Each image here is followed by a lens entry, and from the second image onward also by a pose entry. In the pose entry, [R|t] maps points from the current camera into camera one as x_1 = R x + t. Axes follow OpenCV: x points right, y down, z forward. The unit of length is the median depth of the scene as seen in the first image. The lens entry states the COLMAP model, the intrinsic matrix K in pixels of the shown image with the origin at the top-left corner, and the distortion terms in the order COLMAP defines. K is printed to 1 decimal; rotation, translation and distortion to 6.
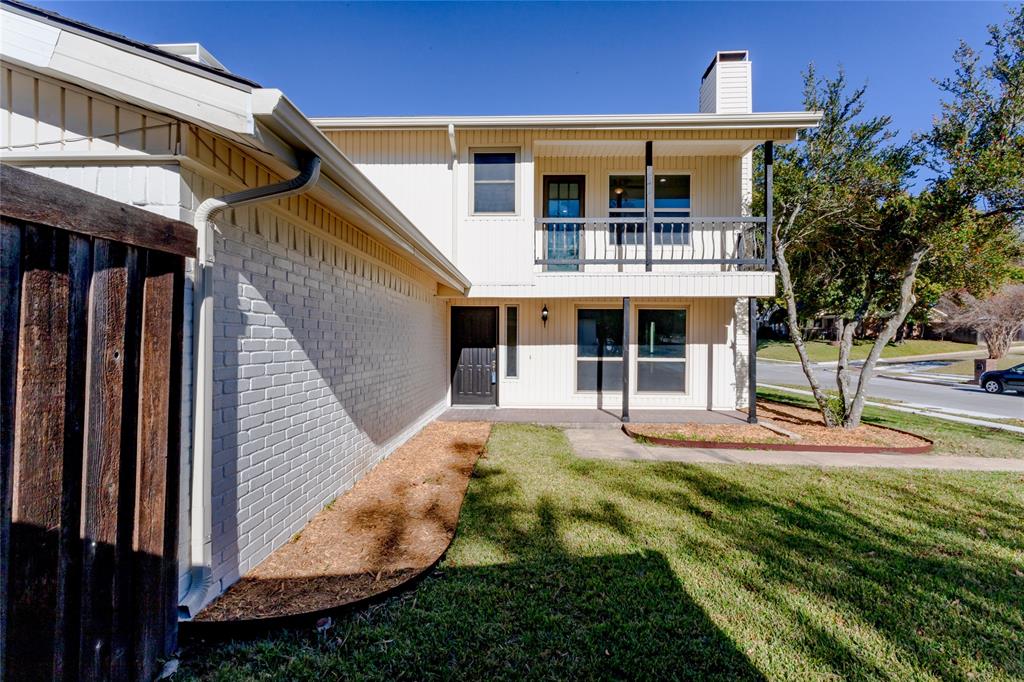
lens RADIAL K [[481.4, 0, 512.0], [0, 481.4, 341.0], [0, 0, 1]] dist [0.002683, 0.001687]
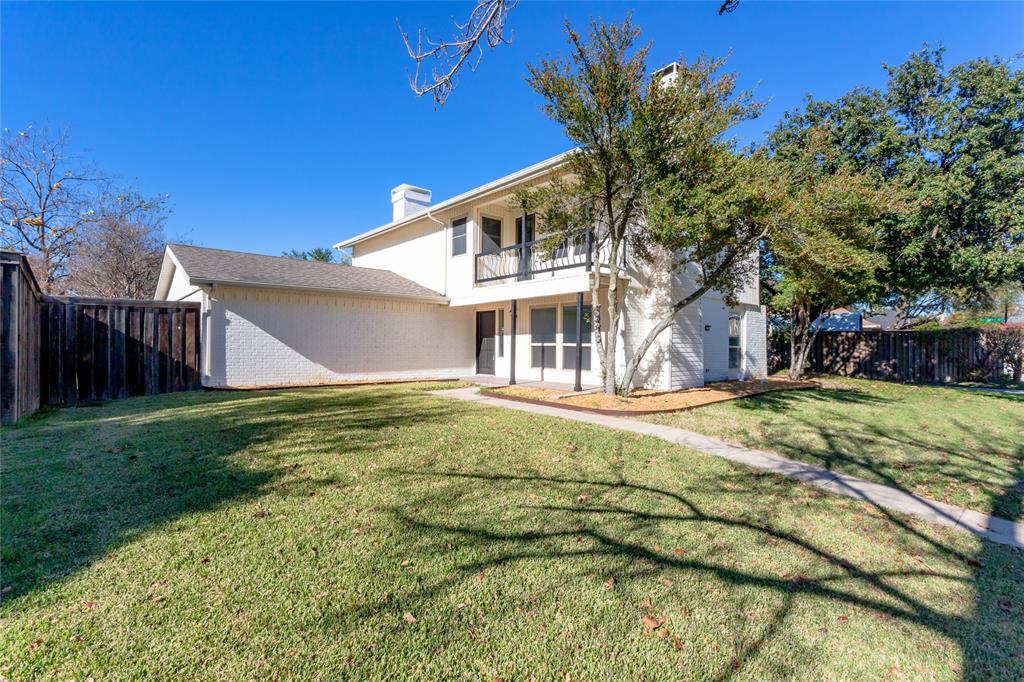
lens RADIAL K [[483.1, 0, 512.0], [0, 483.1, 341.0], [0, 0, 1]] dist [0.003672, 0.001055]
pose [[0.664894, -0.011902, -0.746843, 1.156004], [-0.002021, 0.999841, -0.017732, 0.053012], [0.746935, 0.013299, 0.664764, 0.025600]]
